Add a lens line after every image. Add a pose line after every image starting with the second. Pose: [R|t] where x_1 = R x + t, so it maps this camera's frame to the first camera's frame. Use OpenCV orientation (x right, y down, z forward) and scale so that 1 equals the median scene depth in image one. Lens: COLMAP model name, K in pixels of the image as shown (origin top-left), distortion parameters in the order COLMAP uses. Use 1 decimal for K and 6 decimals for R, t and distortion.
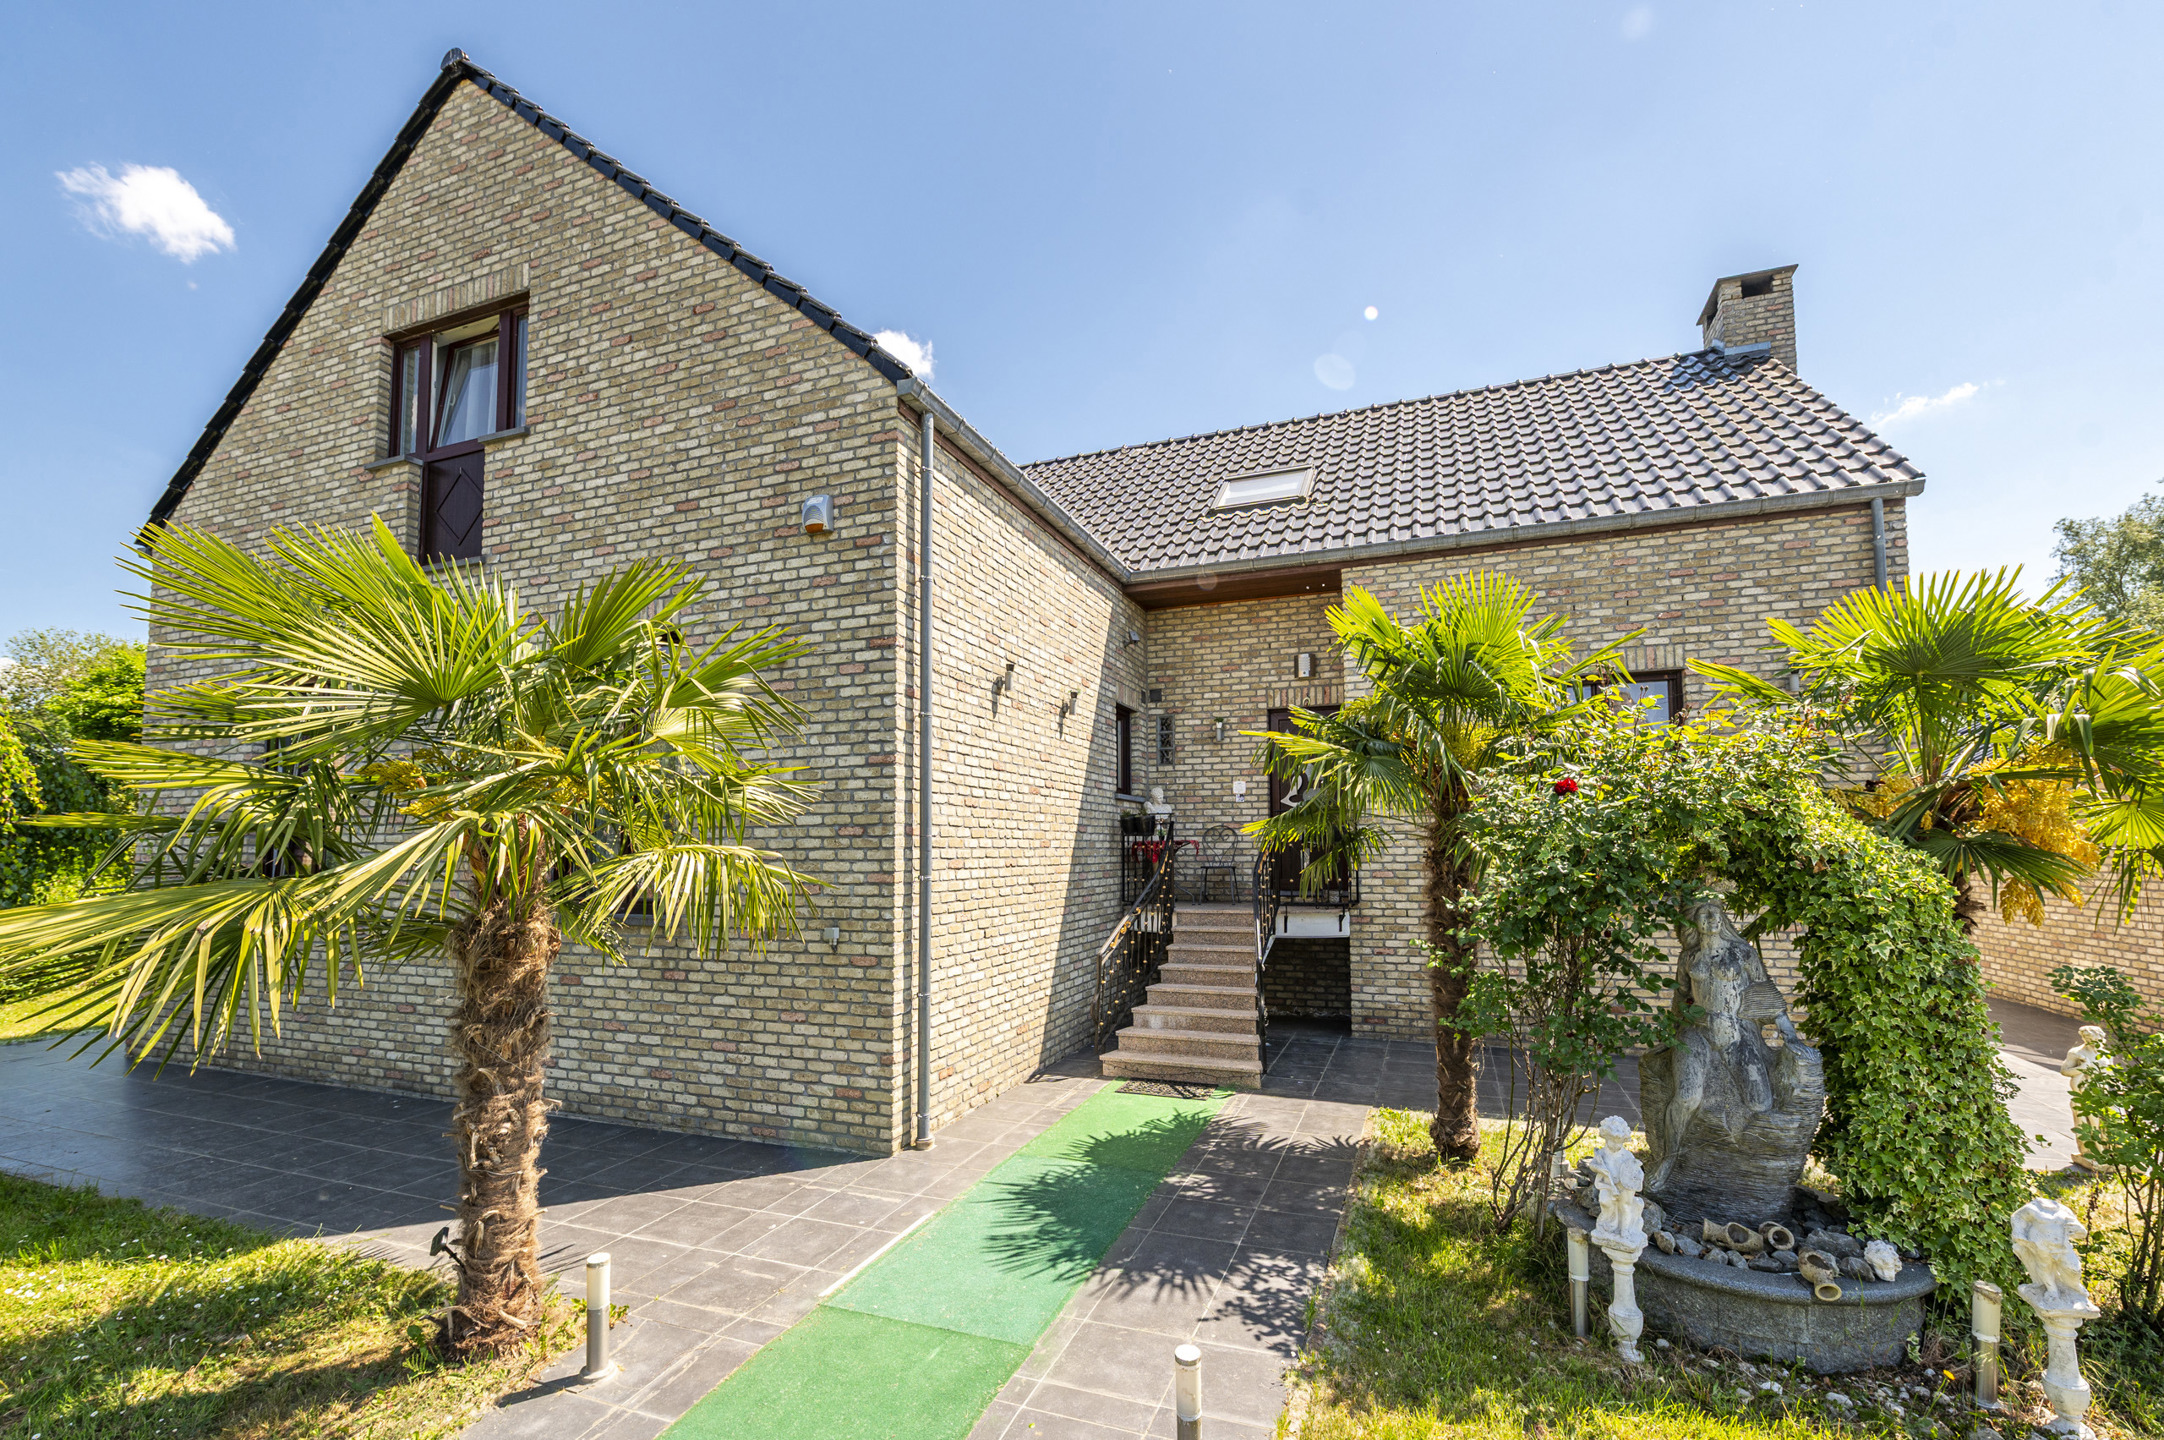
lens RADIAL K [[902.1, 0, 1058.3], [0, 902.1, 808.5], [0, 0, 1]] dist [0.000282, -0.001615]
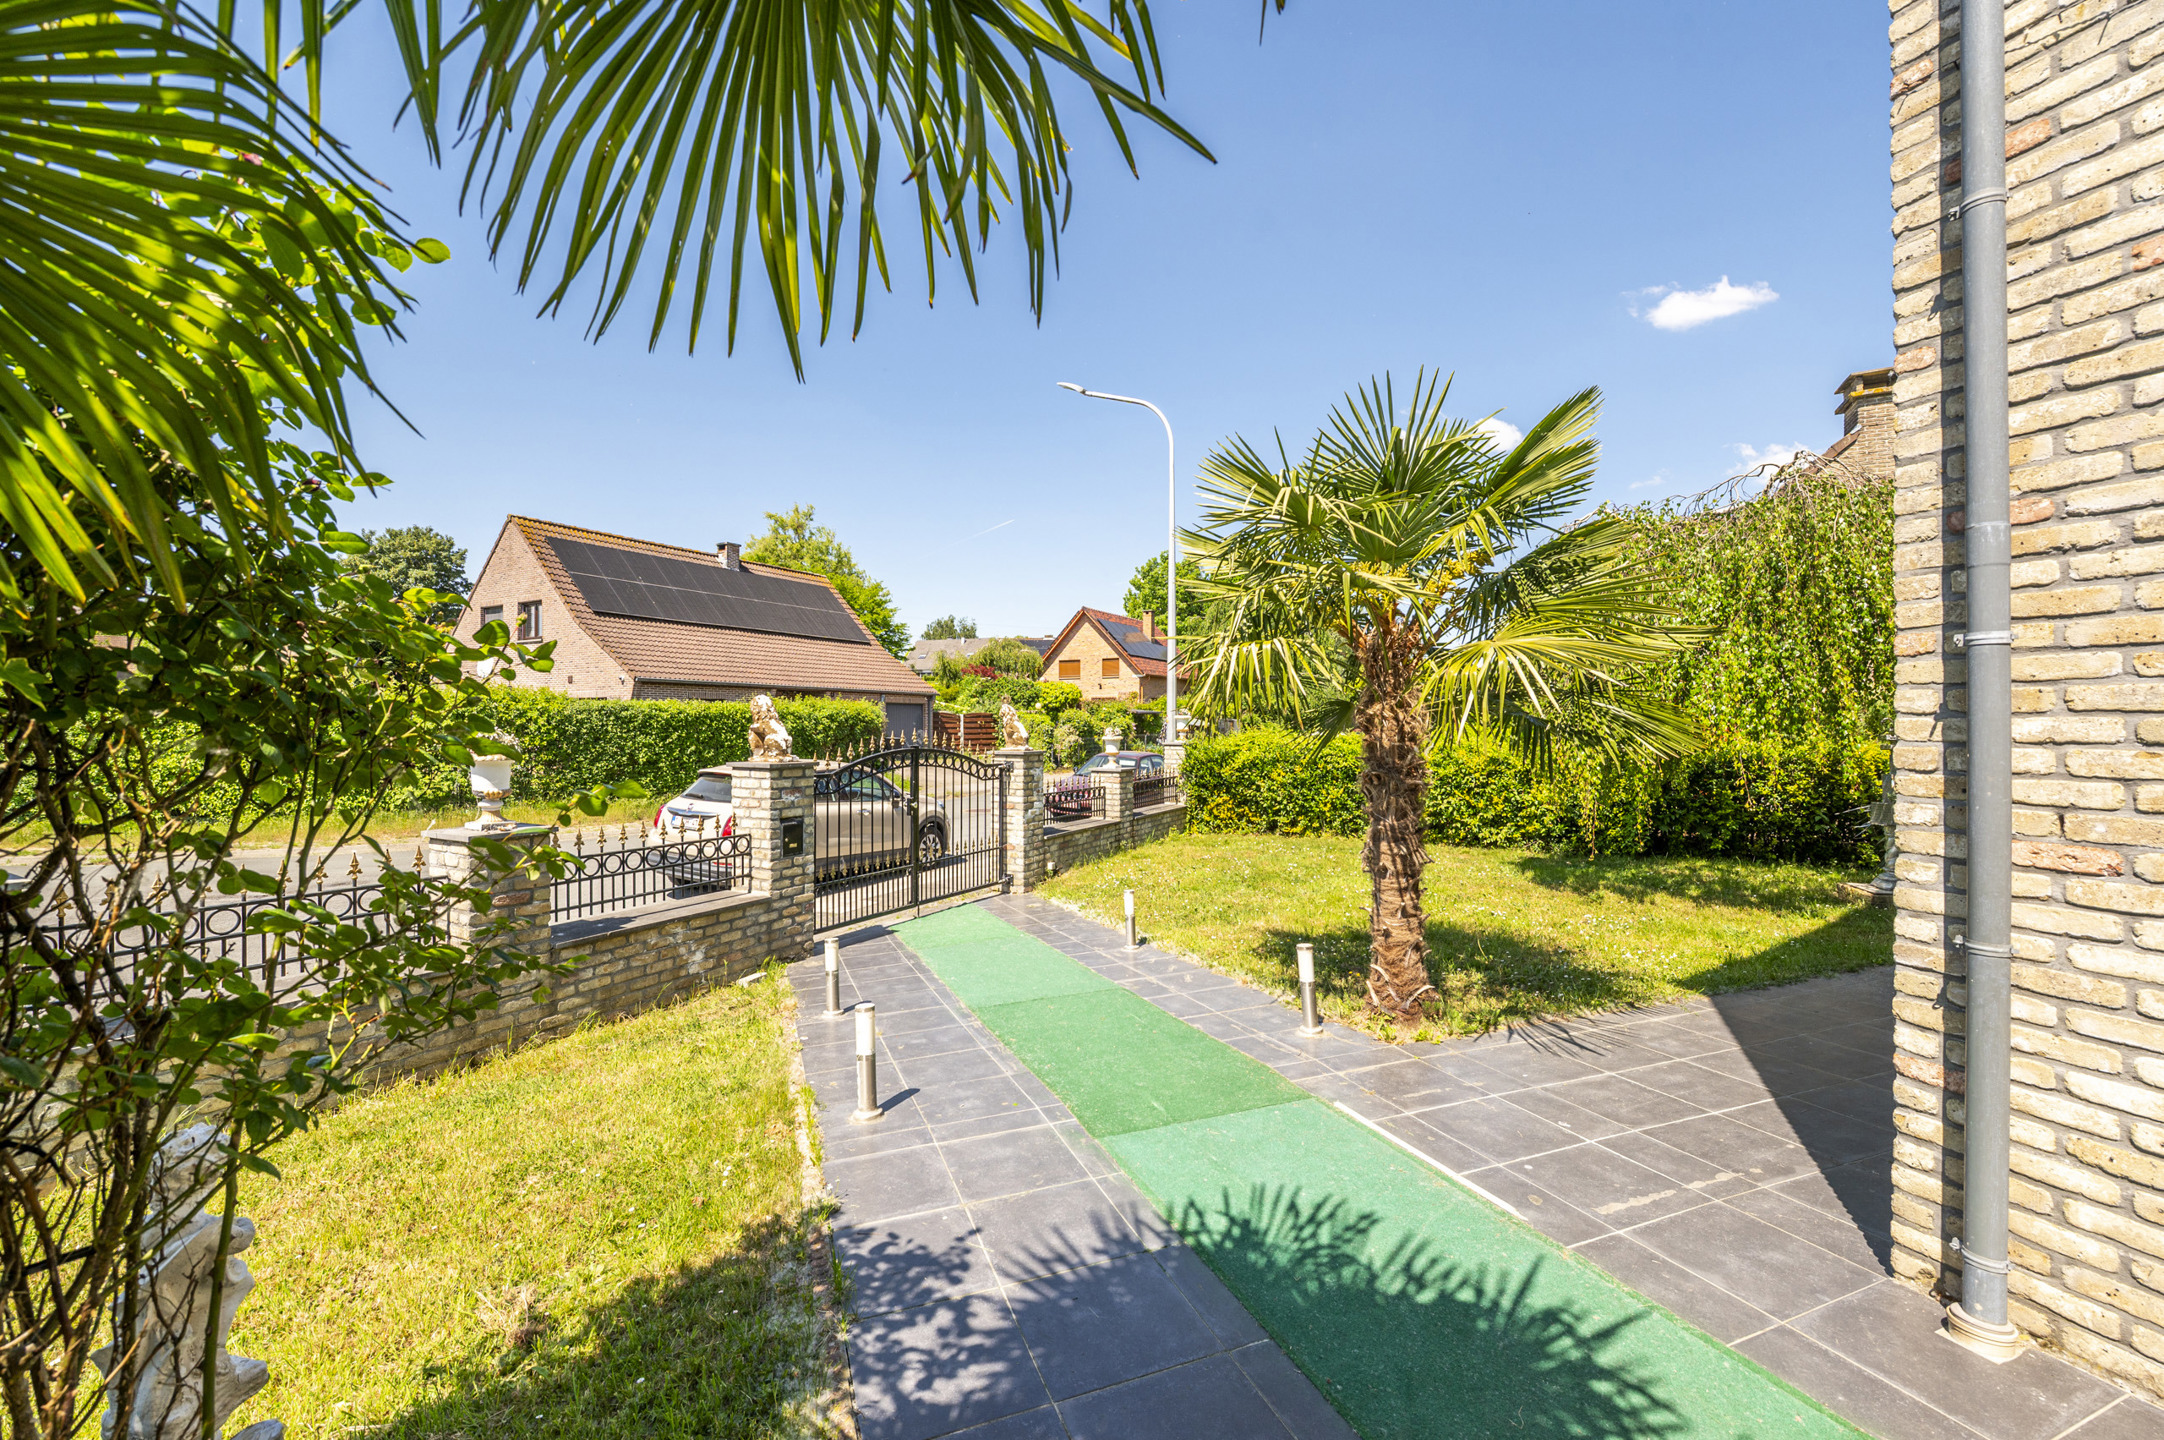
lens RADIAL K [[871.8, 0, 1078.1], [0, 871.8, 715.3], [0, 0, 1]] dist [-0.002824, 0.000171]
pose [[-0.723321, 0.011573, -0.690415, 0.346118], [0.042425, 0.998715, -0.027707, 0.099305], [0.689207, -0.049332, -0.722883, 0.941000]]
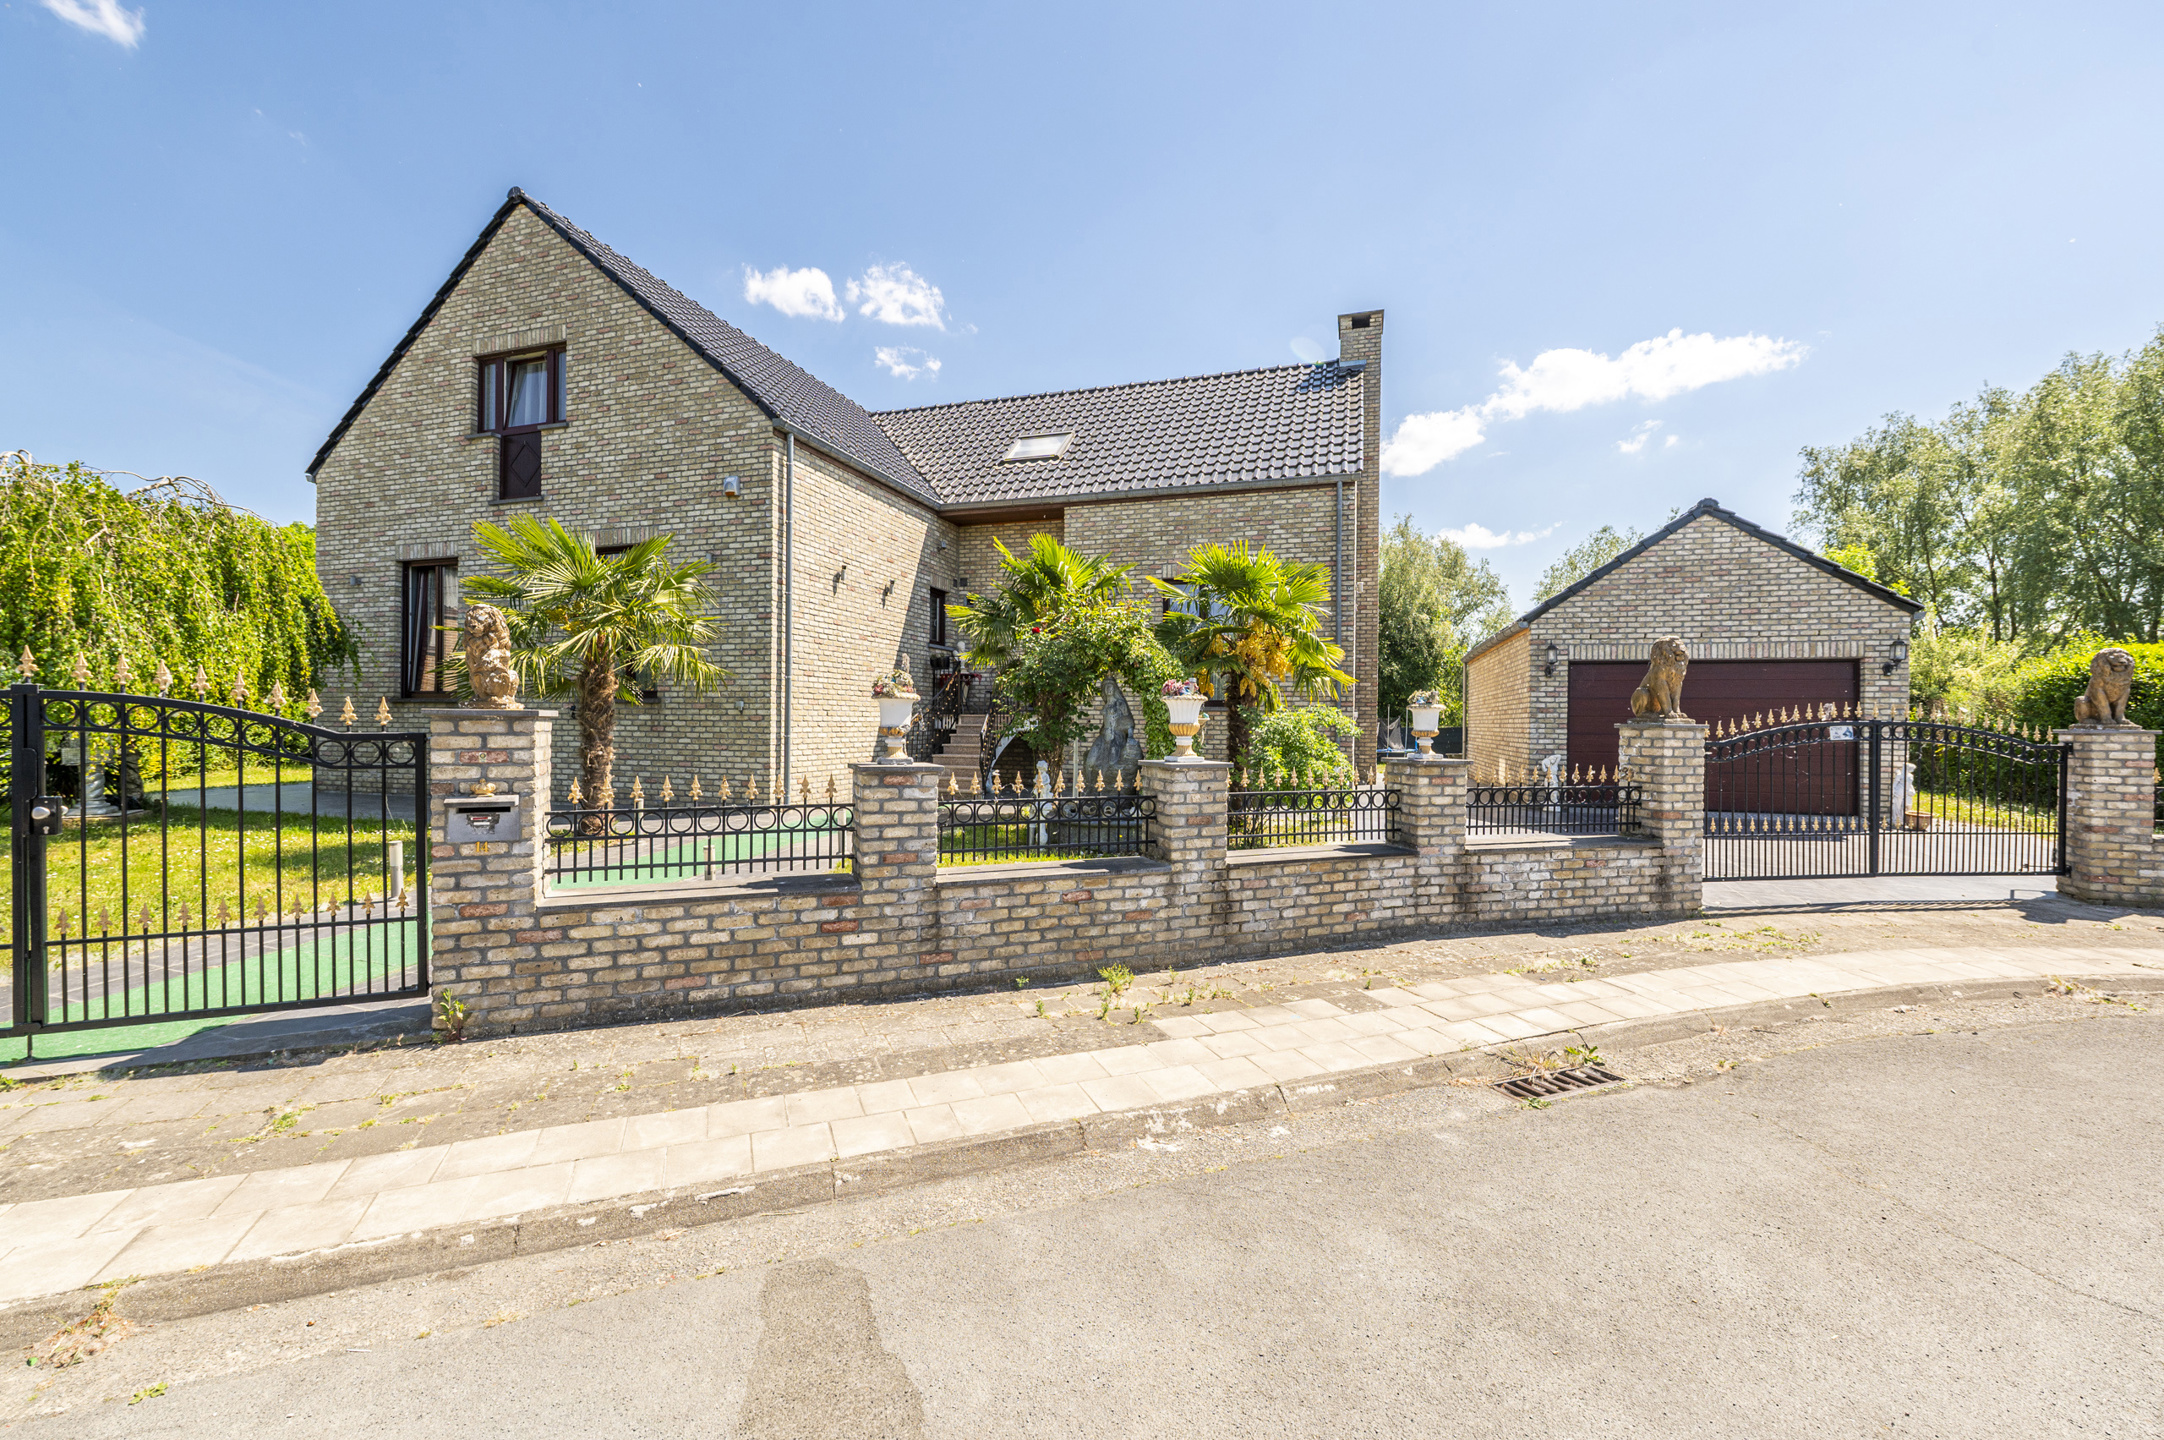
lens RADIAL K [[871.8, 0, 1038.9], [0, 871.8, 743.3], [0, 0, 1]] dist [-0.002824, 0.000171]
pose [[0.999160, 0.015391, 0.037980, 0.317202], [-0.018010, 0.997410, 0.069627, 0.075732], [-0.036810, -0.070253, 0.996850, -0.888932]]
